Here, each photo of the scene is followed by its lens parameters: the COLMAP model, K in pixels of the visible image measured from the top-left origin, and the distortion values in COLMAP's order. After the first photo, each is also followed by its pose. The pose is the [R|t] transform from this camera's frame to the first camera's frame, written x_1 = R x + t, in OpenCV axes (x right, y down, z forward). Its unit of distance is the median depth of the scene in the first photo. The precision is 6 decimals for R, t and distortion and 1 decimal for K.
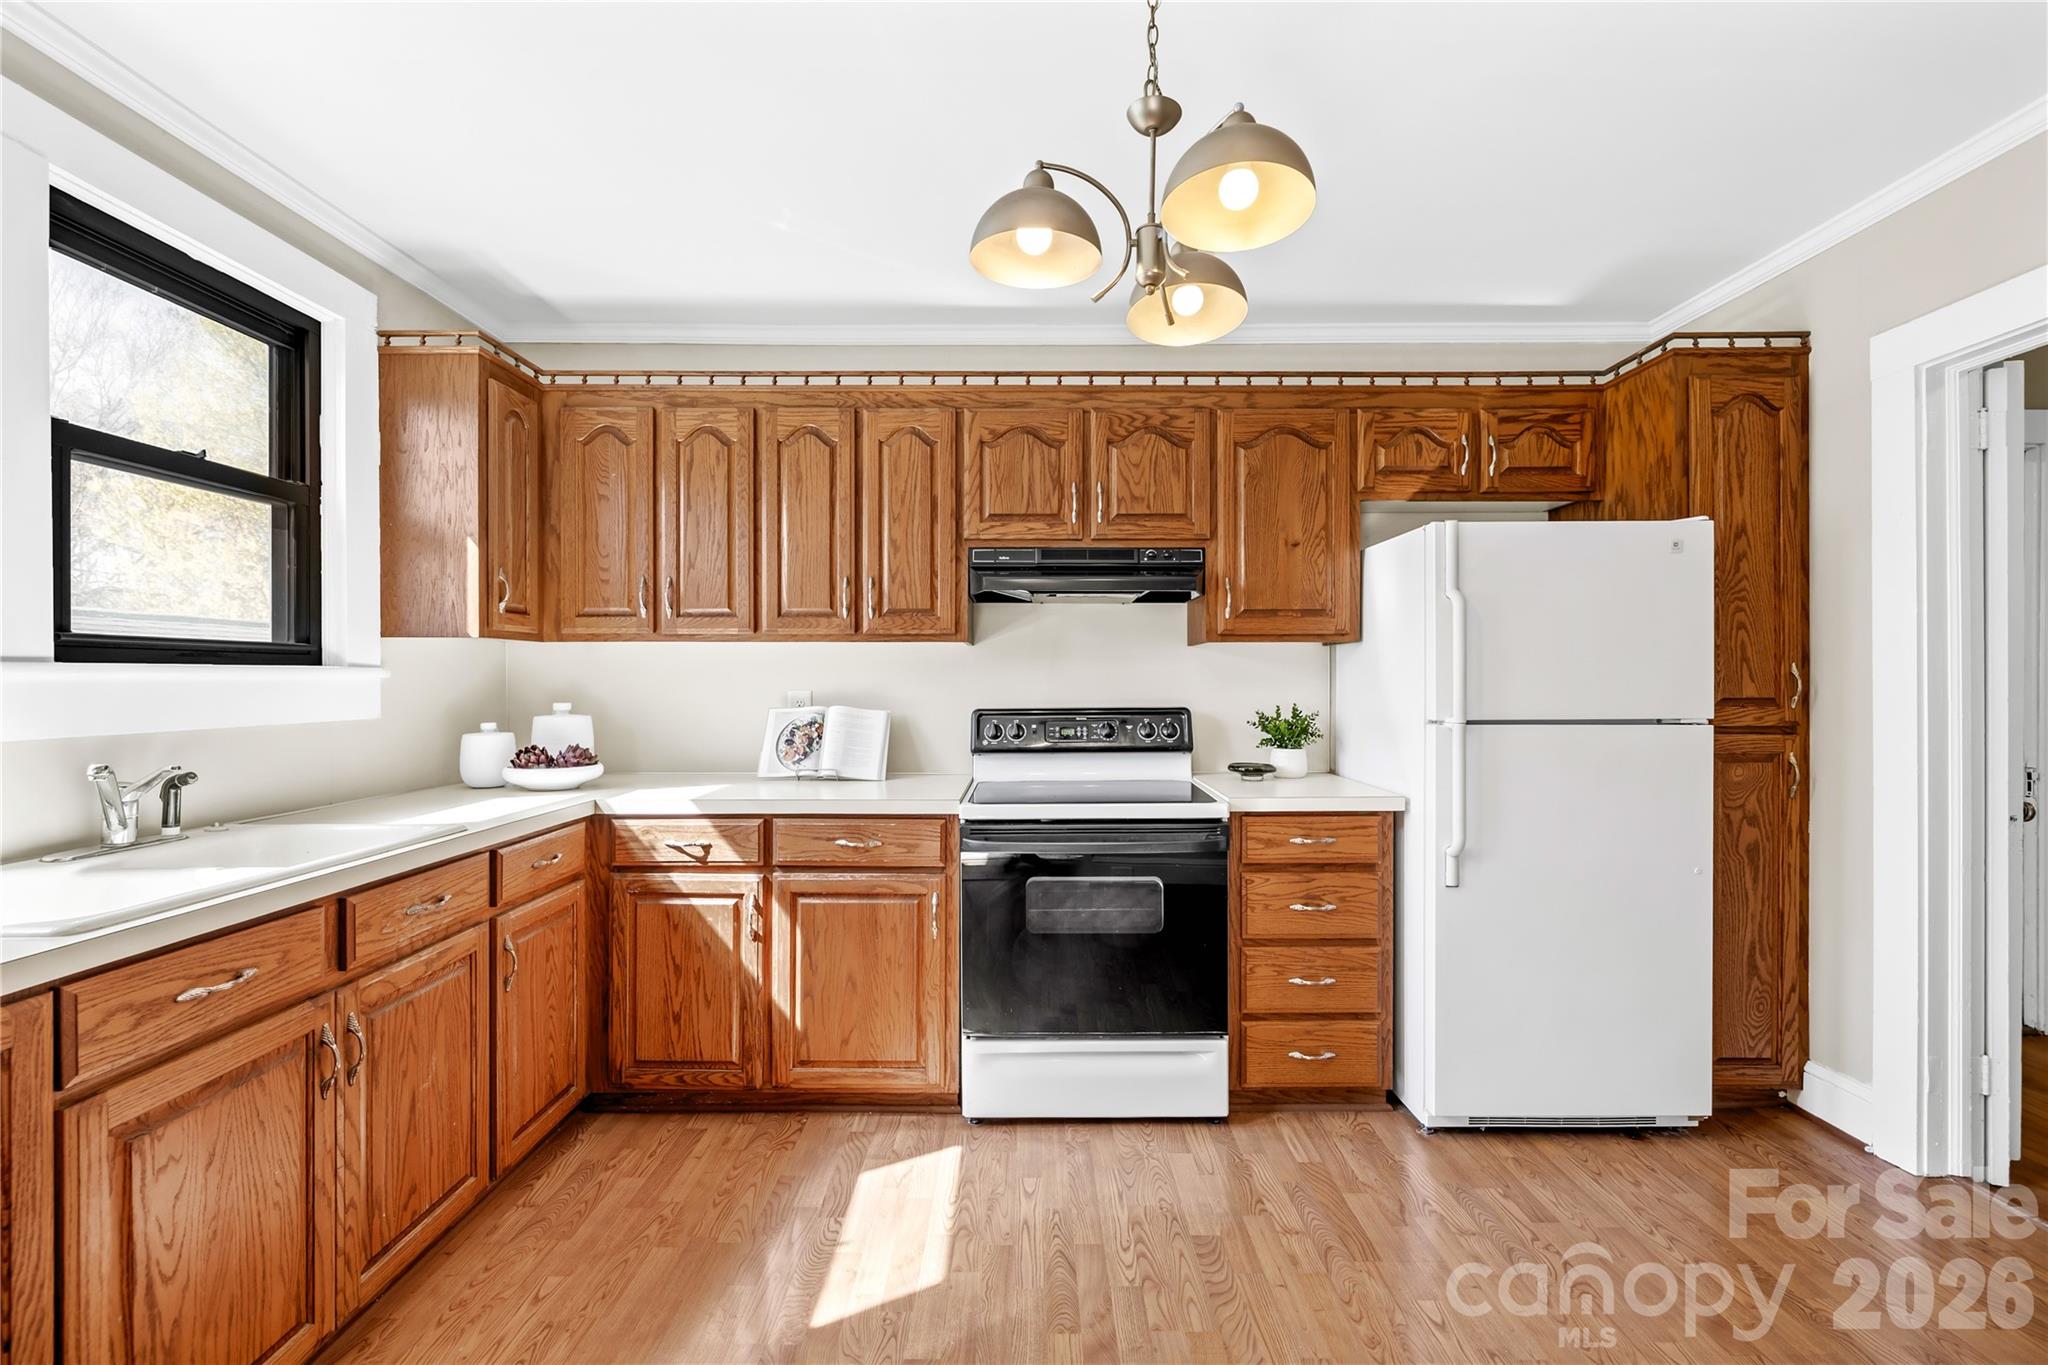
lens RADIAL K [[892.5, 0, 1025.7], [0, 892.5, 678.9], [0, 0, 1]] dist [-0.000692, -0.000097]
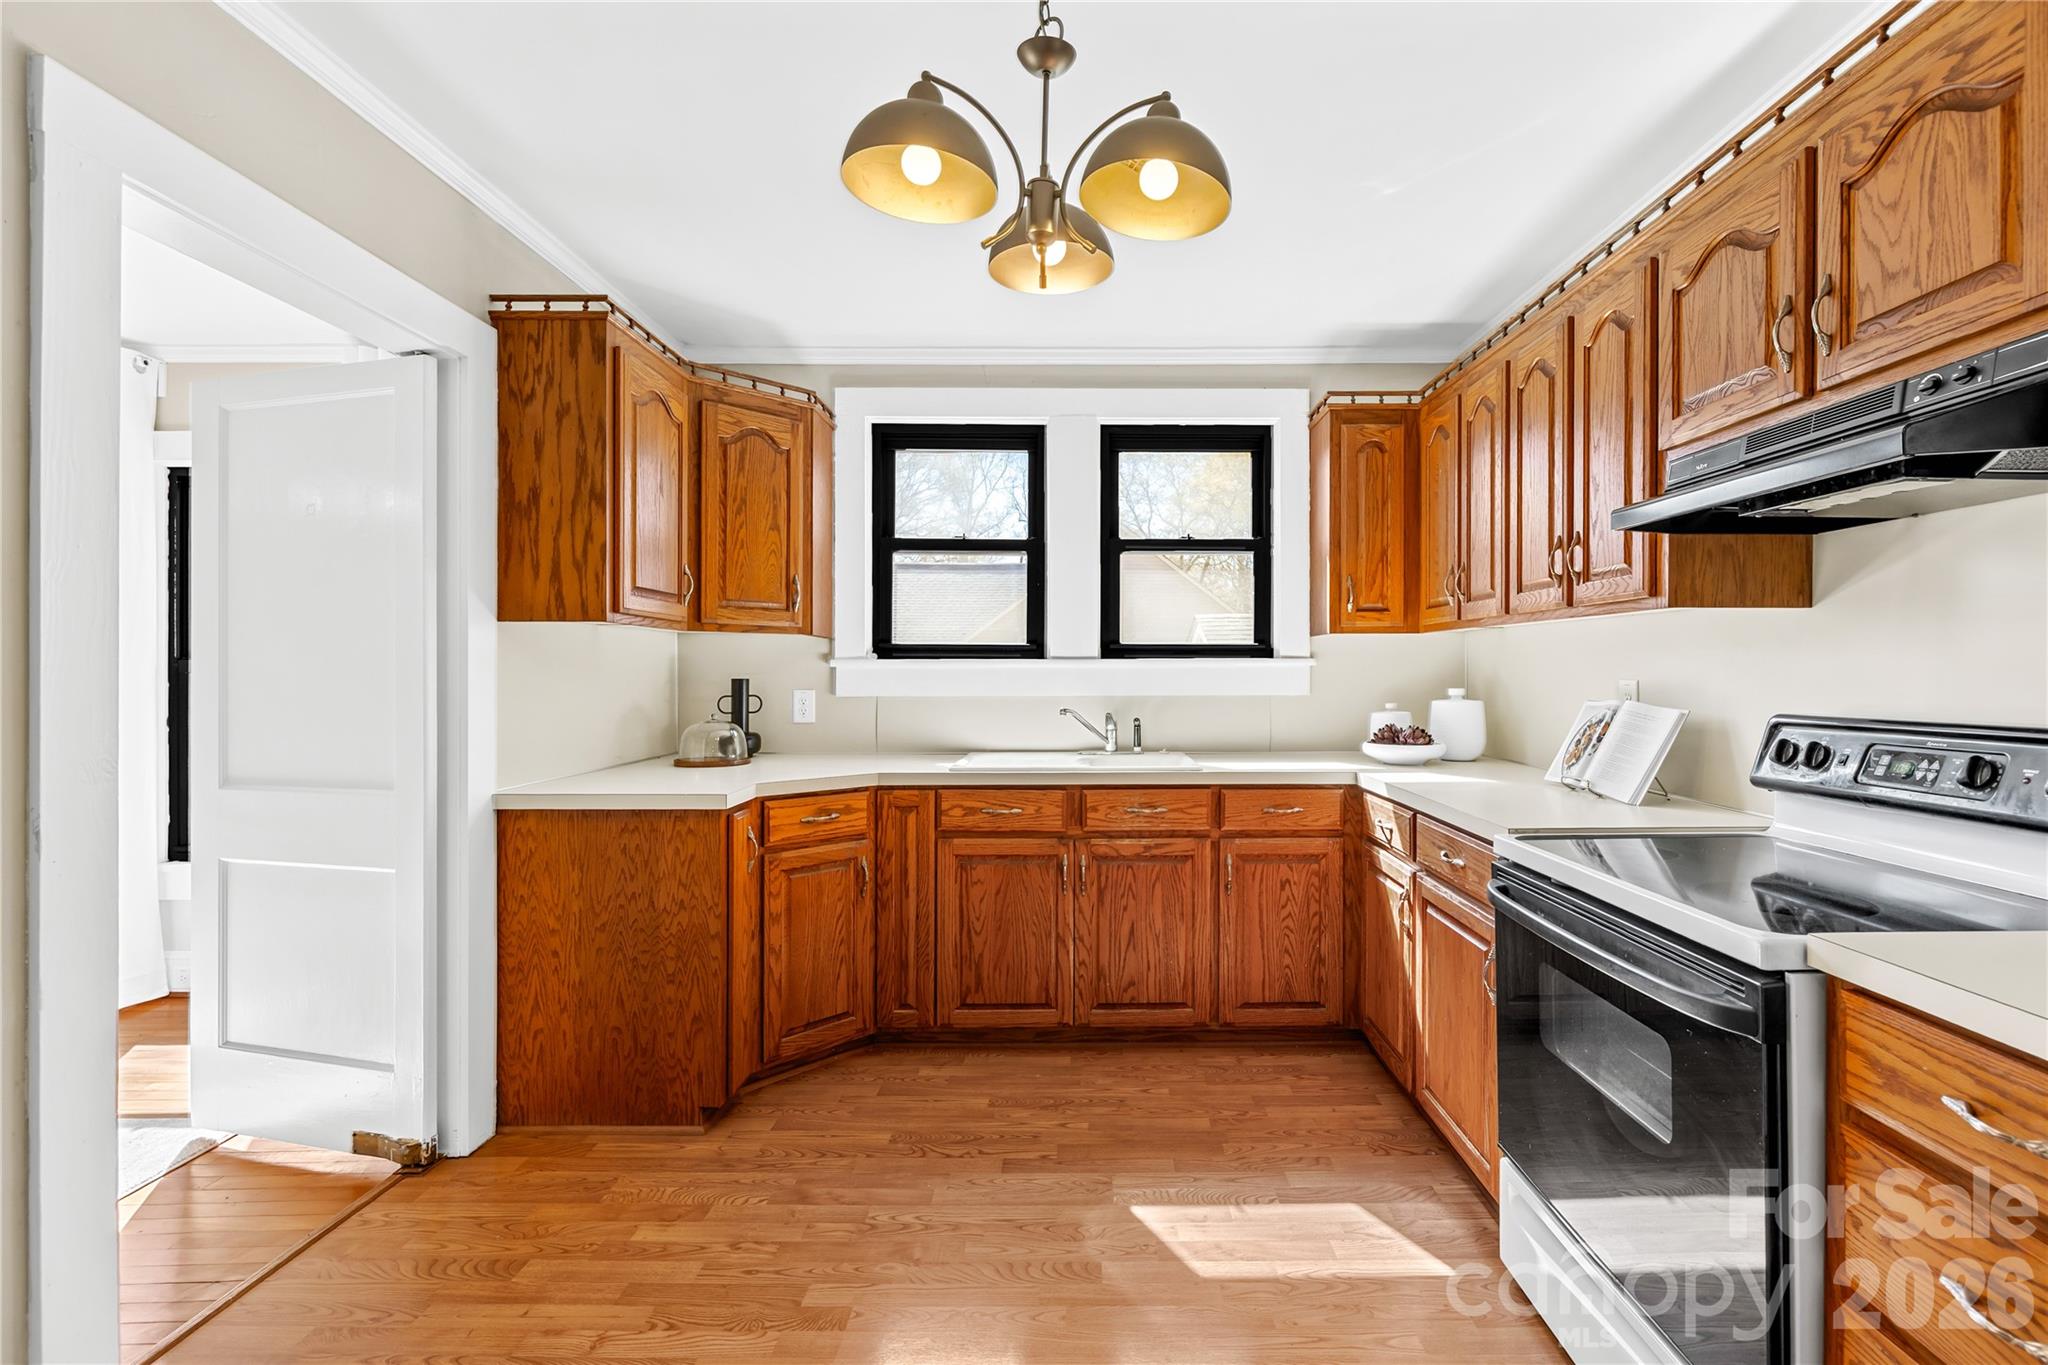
lens RADIAL K [[892.5, 0, 1067.7], [0, 892.5, 671.7], [0, 0, 1]] dist [-0.000692, -0.000097]
pose [[-0.002153, 0.001738, -0.999996, 0.702003], [-0.000599, 0.999998, 0.001739, 0.005627], [0.999998, 0.000603, -0.002152, 0.674734]]
